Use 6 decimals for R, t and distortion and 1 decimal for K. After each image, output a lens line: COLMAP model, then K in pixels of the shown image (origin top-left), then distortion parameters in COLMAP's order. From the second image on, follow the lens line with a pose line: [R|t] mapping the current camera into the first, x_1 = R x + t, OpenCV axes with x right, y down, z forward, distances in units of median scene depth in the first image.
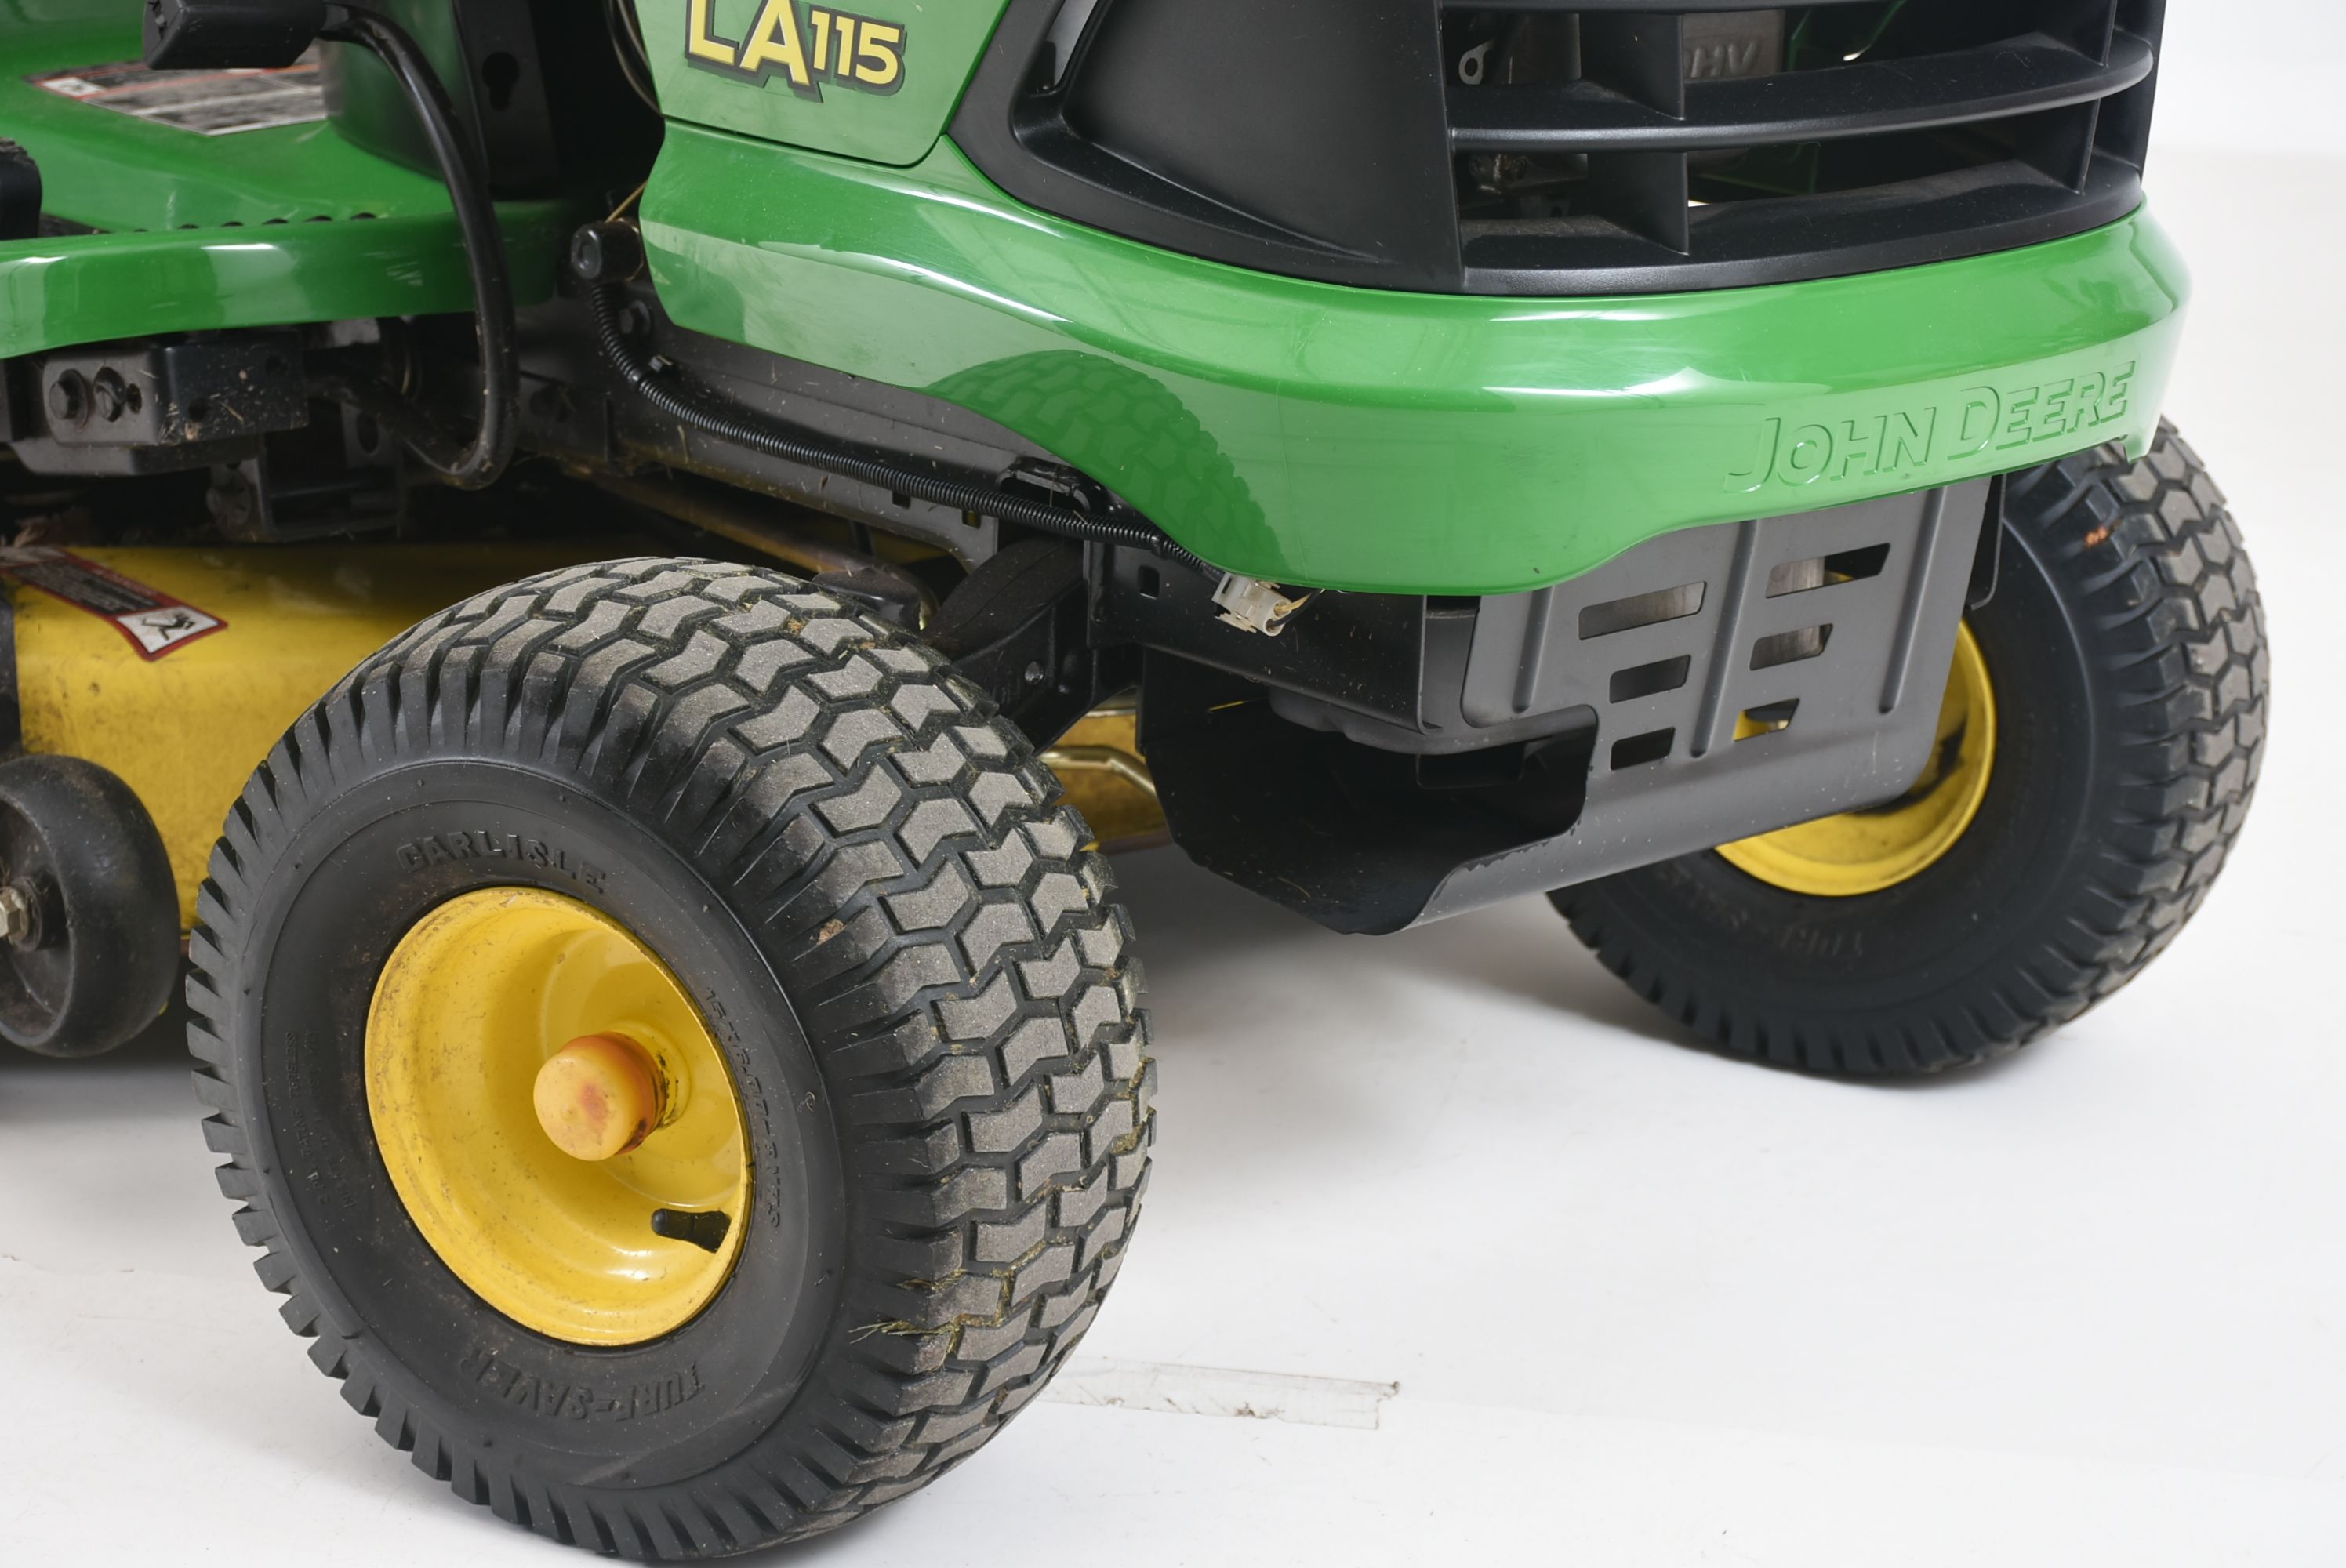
lens RADIAL K [[5008.6, 0, 1160.7], [0, 5008.6, 790.2], [0, 0, 1]] dist [-0.014453, 0.000000]
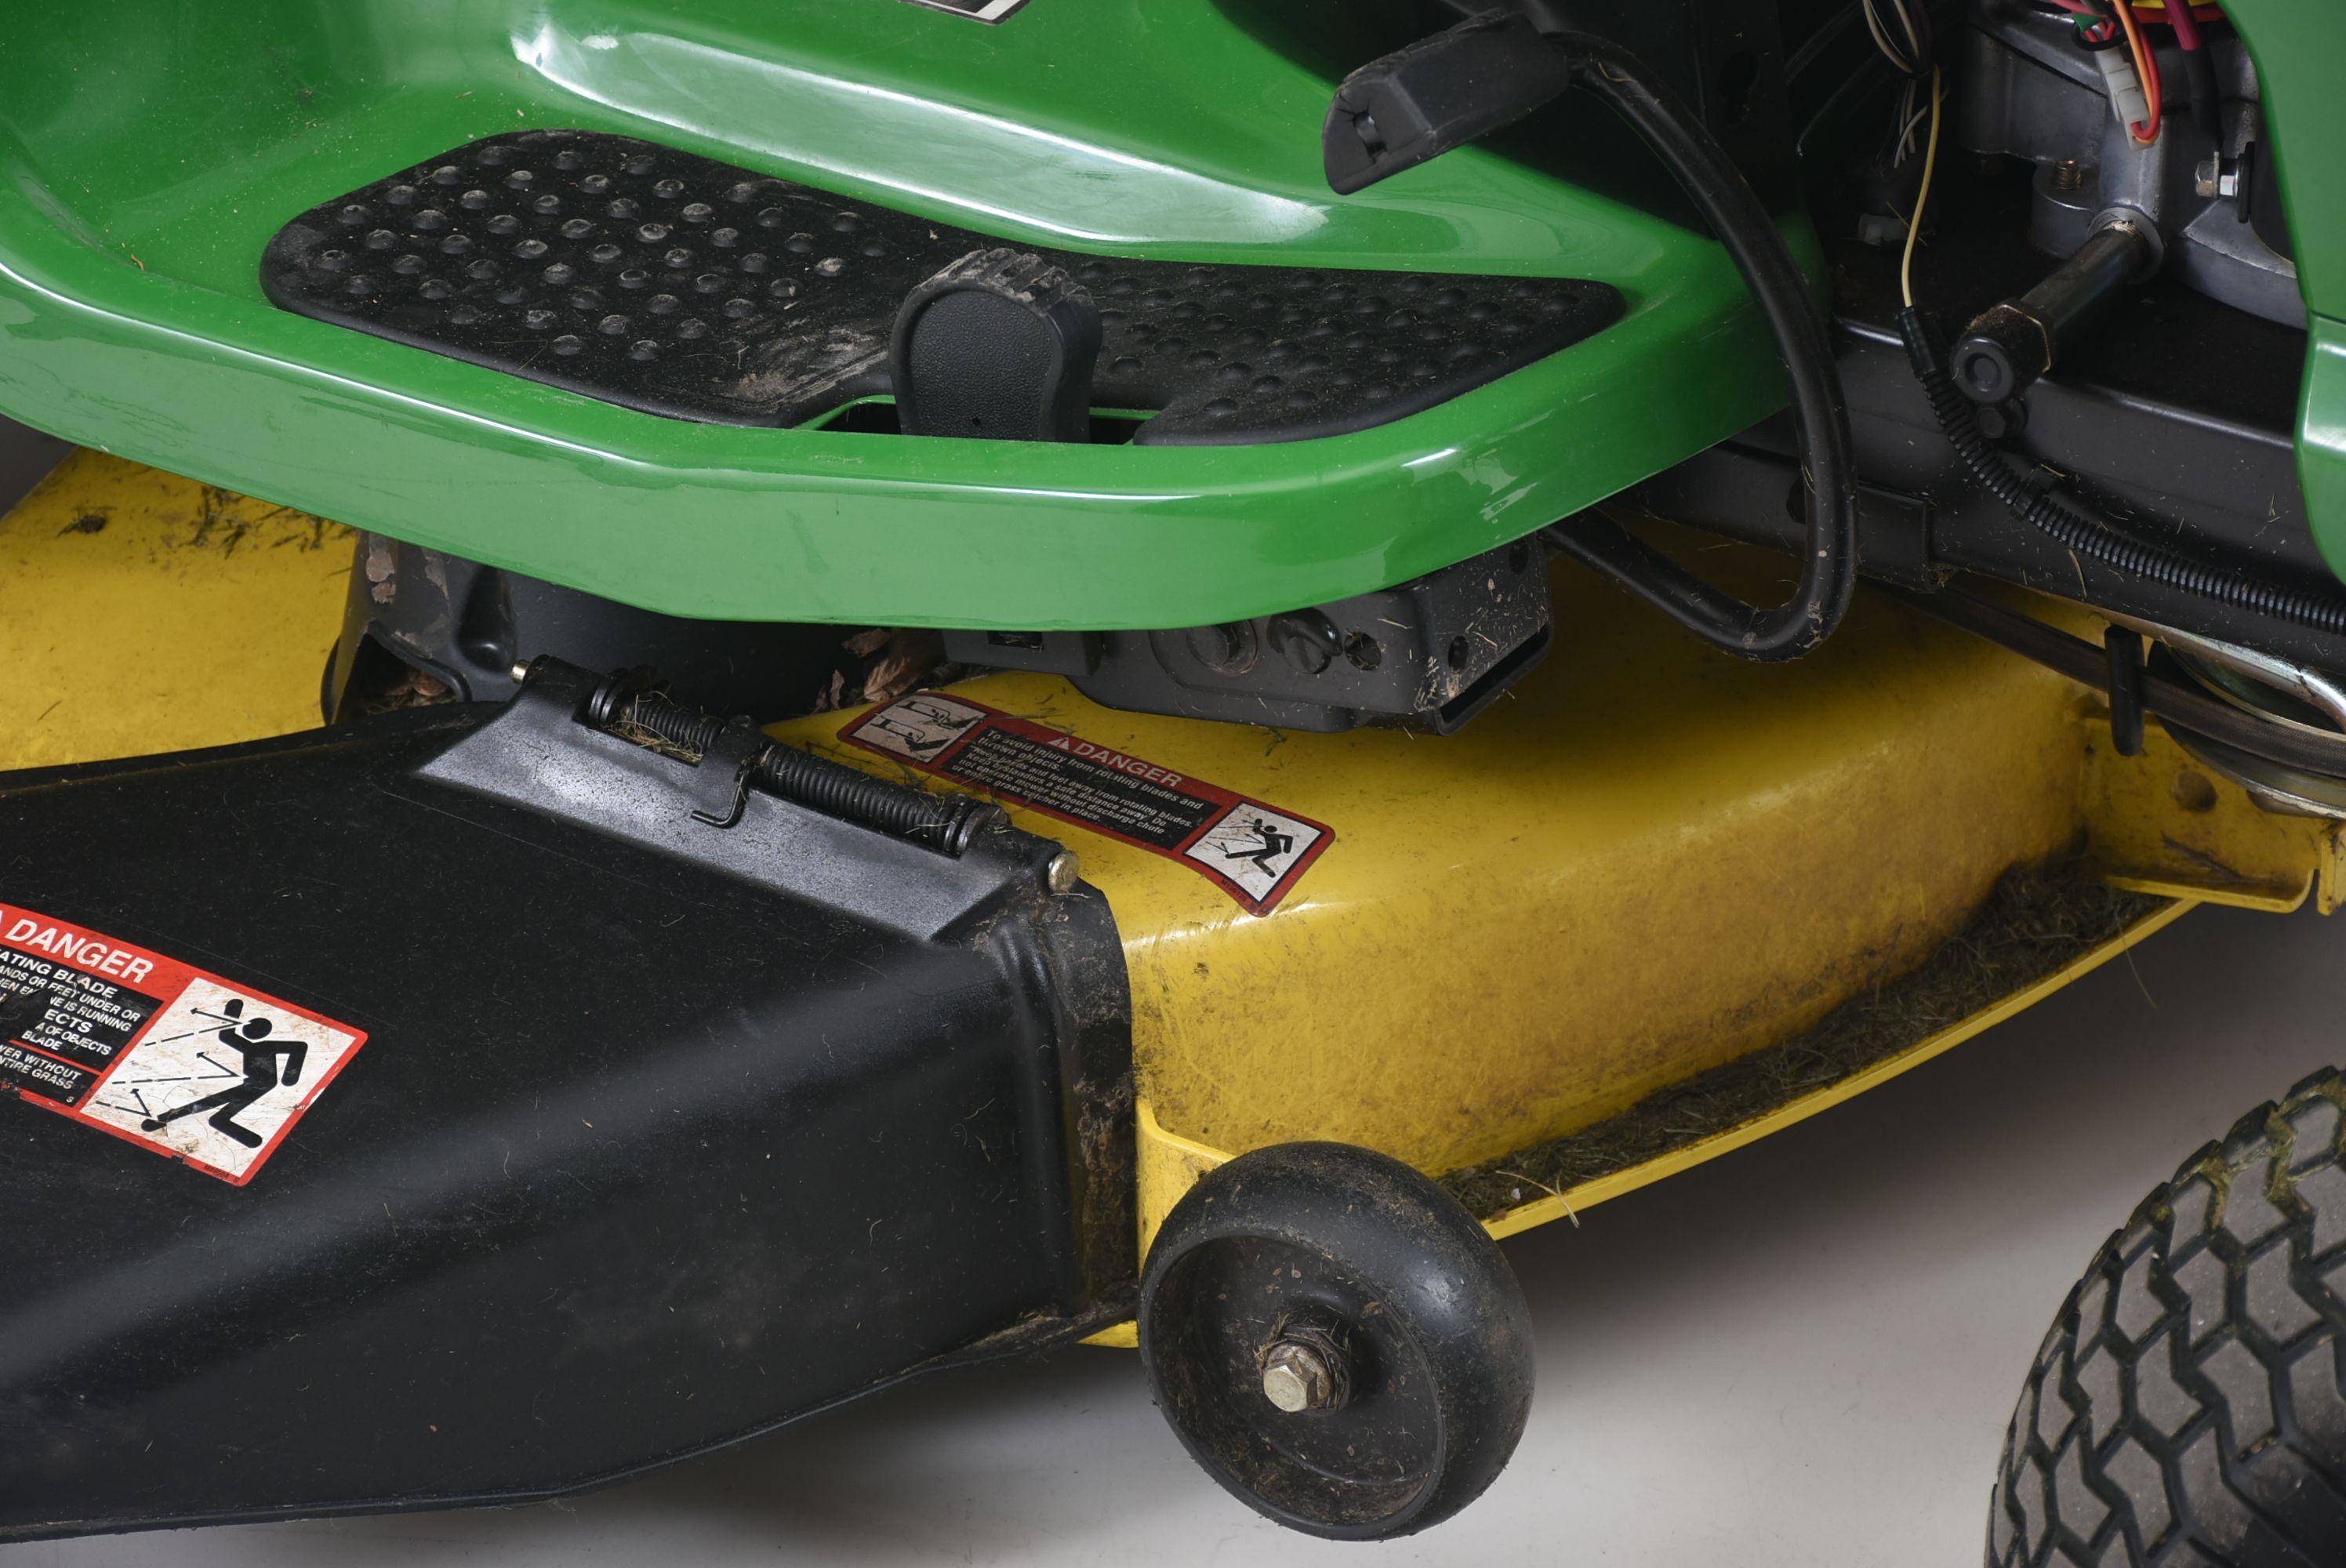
lens RADIAL K [[7307.7, 0, 1173.5], [0, 7307.7, 784.6], [0, 0, 1]] dist [-0.290781, 0.000000]
pose [[0.965146, -0.168952, 0.199872, -0.496776], [0.112895, 0.957768, 0.264452, -0.378984], [-0.236111, -0.232671, 0.943460, 0.034615]]
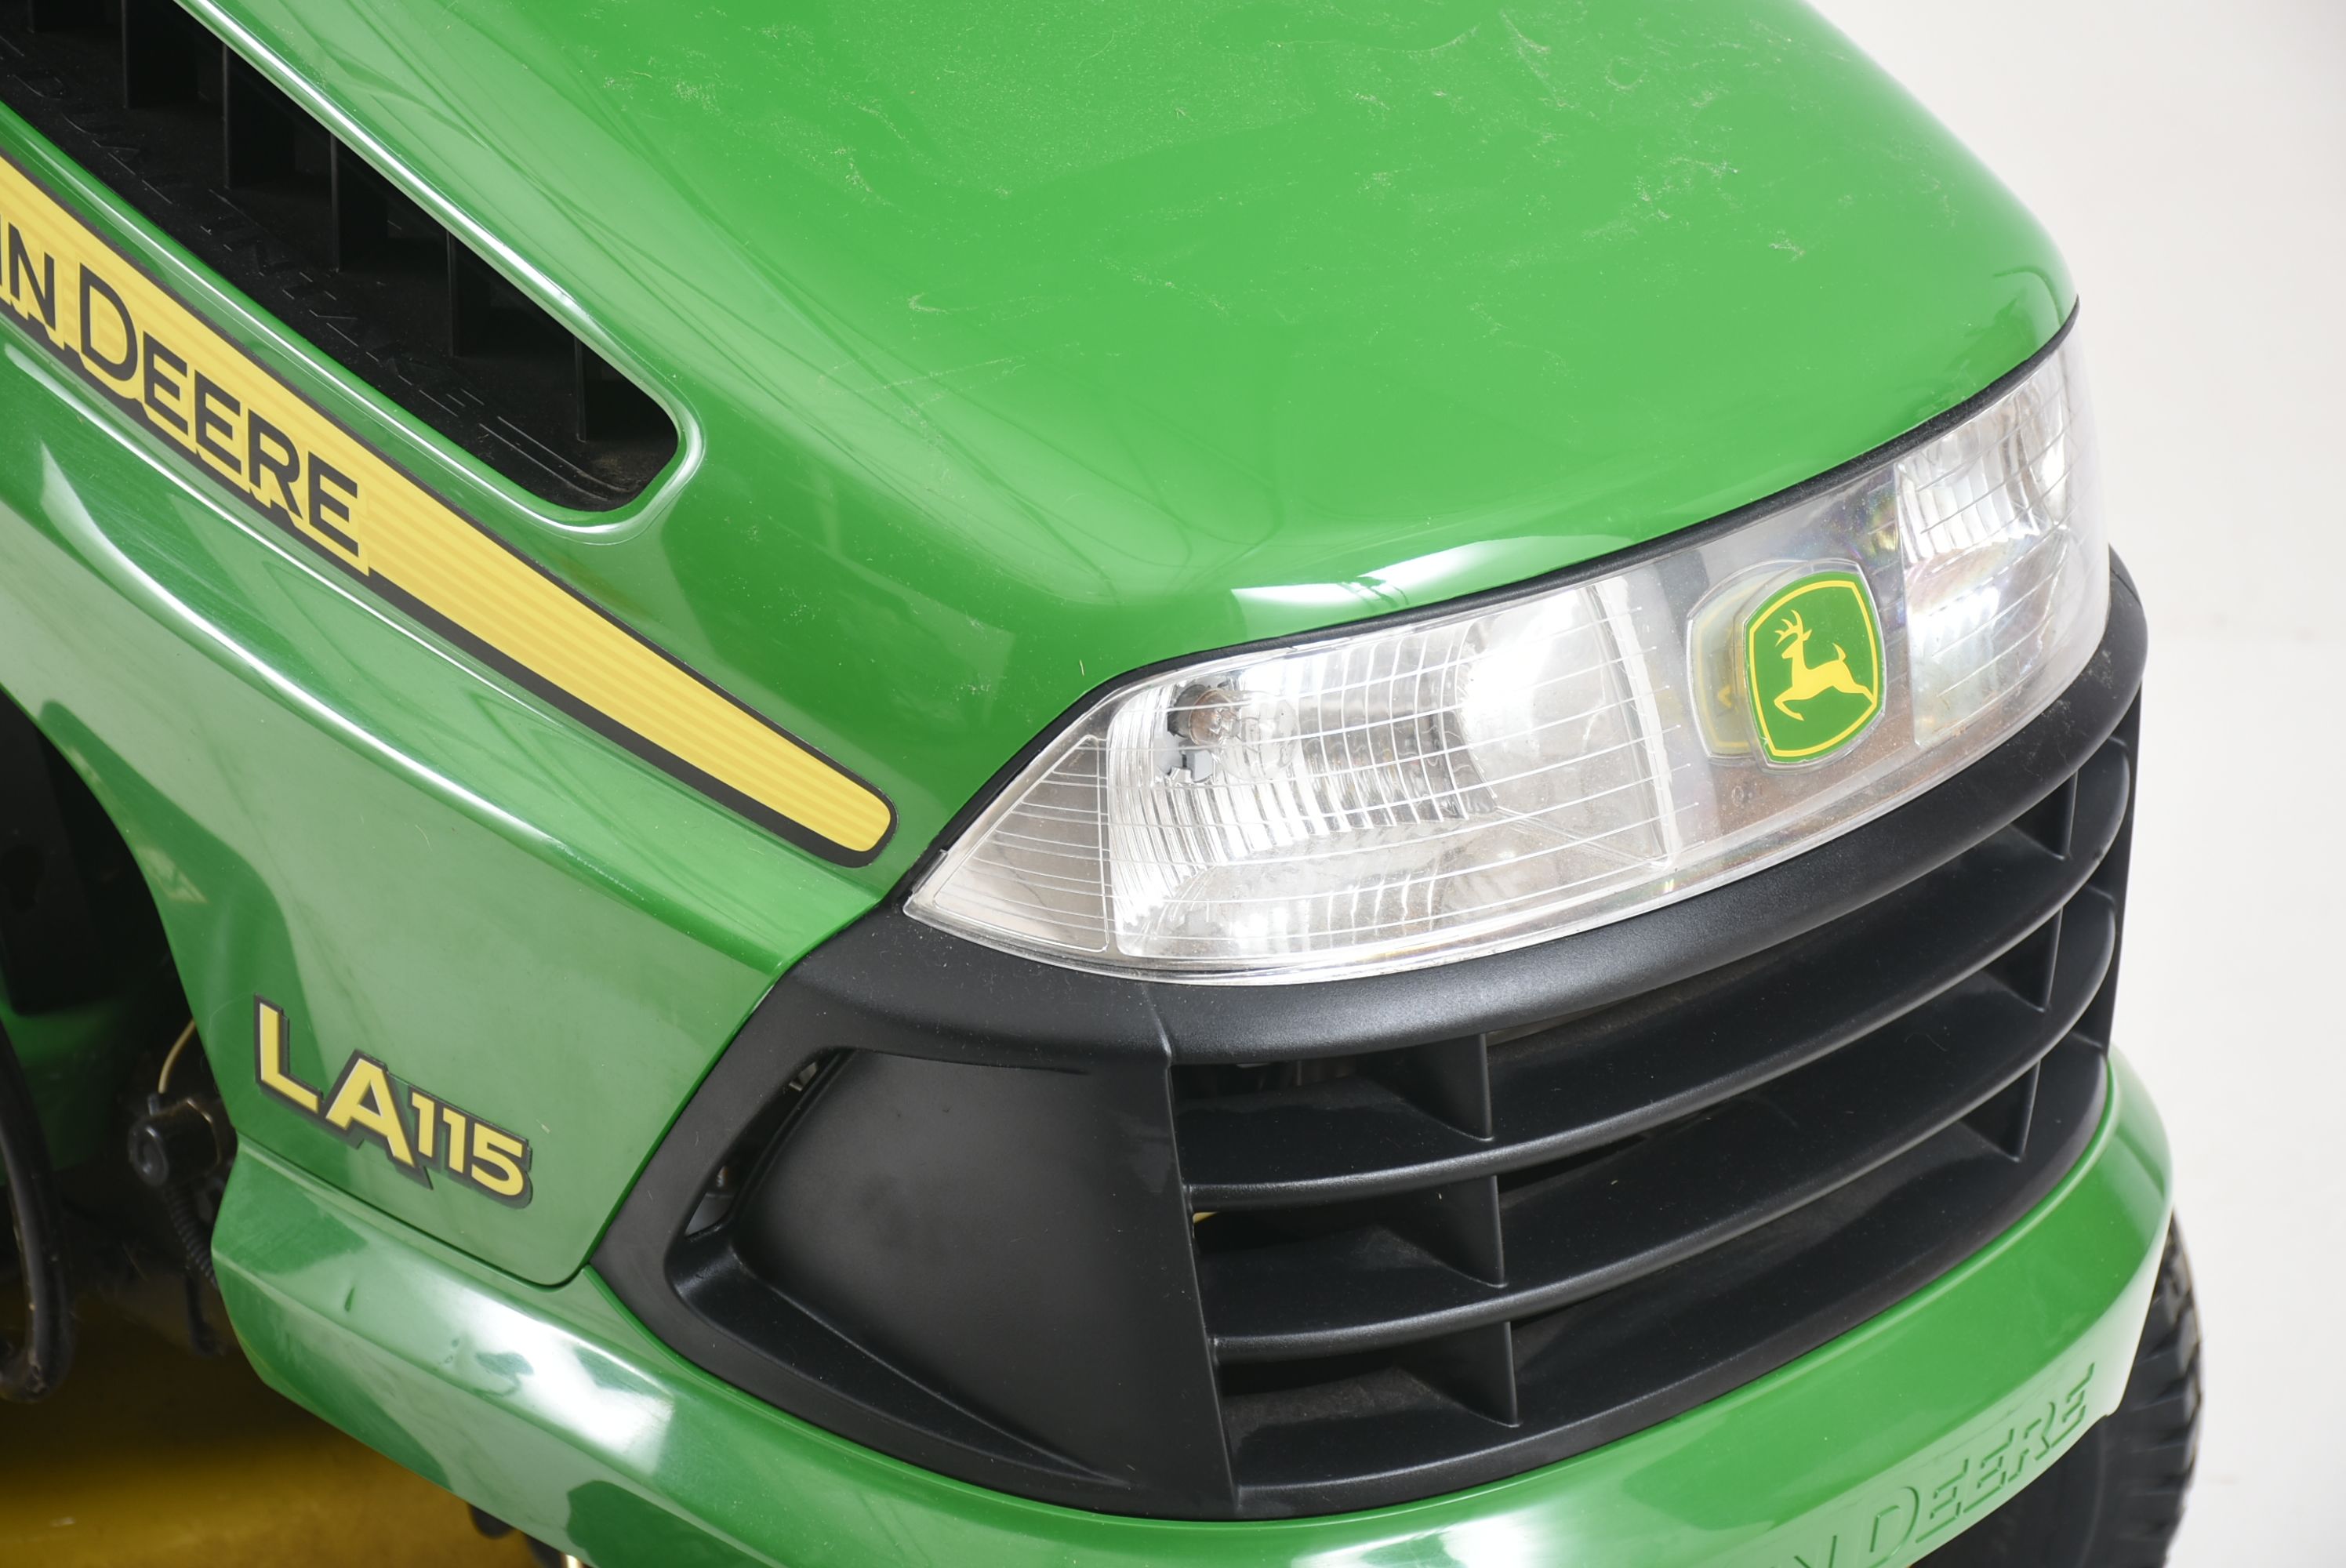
lens RADIAL K [[7032.6, 0, 1176.4], [0, 7032.6, 786.0], [0, 0, 1]] dist [-0.022646, 0.000000]
pose [[0.998803, -0.046209, 0.016025, 0.035254], [0.043445, 0.988735, 0.143235, -0.352624], [-0.022463, -0.142368, 0.989559, -0.097603]]
